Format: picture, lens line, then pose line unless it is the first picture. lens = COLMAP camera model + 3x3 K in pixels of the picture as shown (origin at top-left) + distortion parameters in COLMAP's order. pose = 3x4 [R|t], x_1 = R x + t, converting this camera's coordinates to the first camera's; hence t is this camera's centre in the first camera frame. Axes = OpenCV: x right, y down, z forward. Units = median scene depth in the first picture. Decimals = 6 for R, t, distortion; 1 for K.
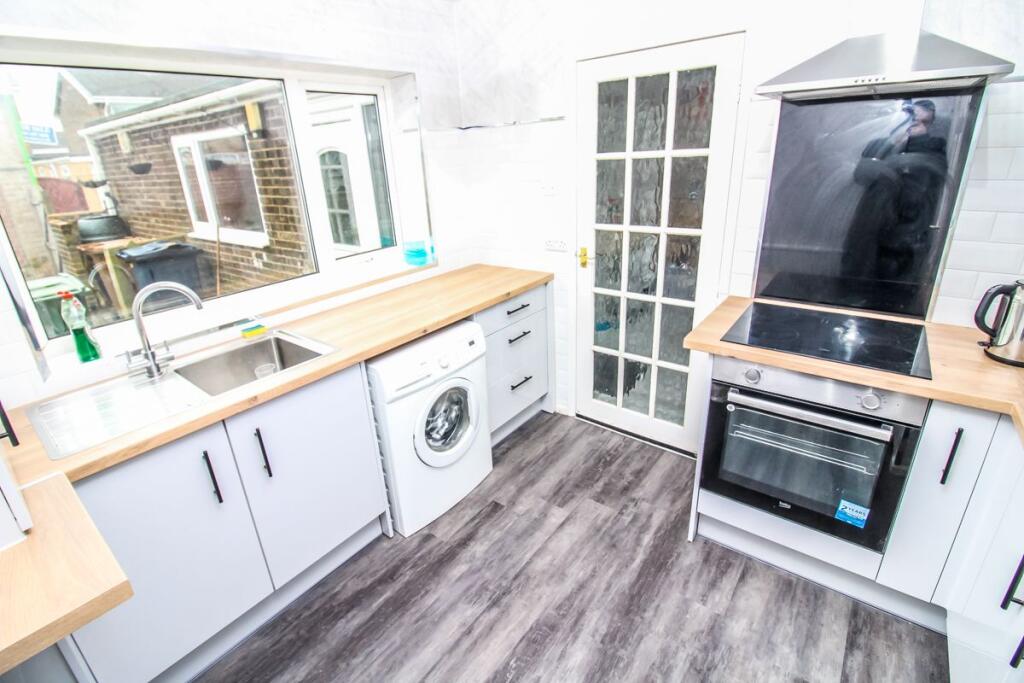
lens RADIAL K [[476.5, 0, 505.0], [0, 476.5, 333.6], [0, 0, 1]] dist [0.001150, 0.000125]
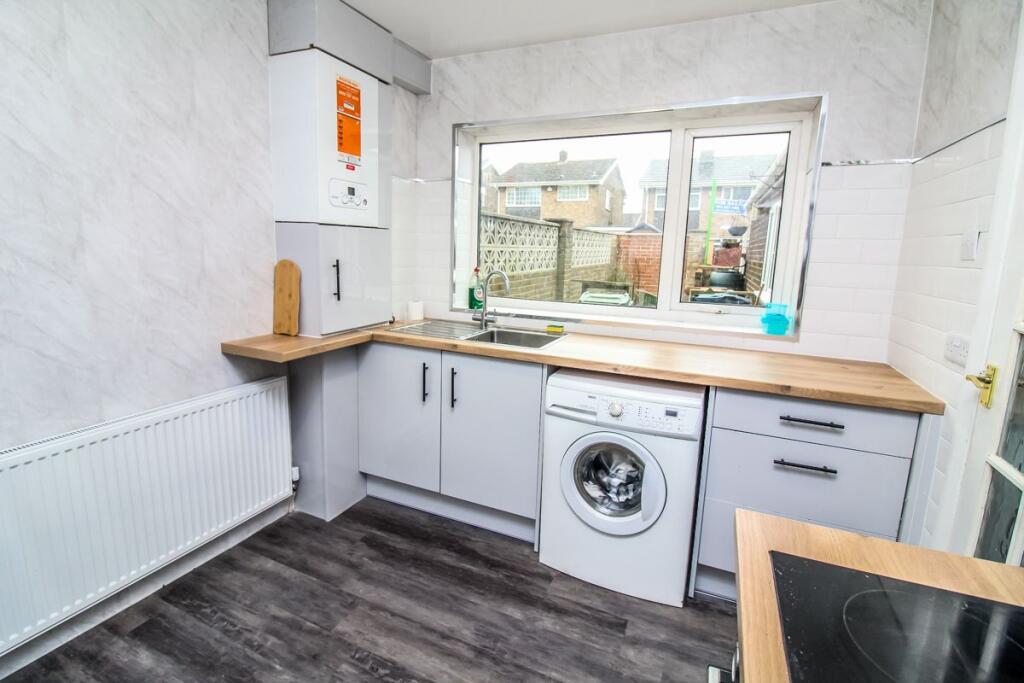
lens RADIAL K [[476.5, 0, 507.2], [0, 476.5, 335.6], [0, 0, 1]] dist [0.001150, 0.000125]
pose [[0.234976, 0.232312, -0.943831, 0.644339], [-0.391046, 0.911564, 0.127016, -0.101335], [0.889870, 0.339236, 0.305041, 0.528314]]
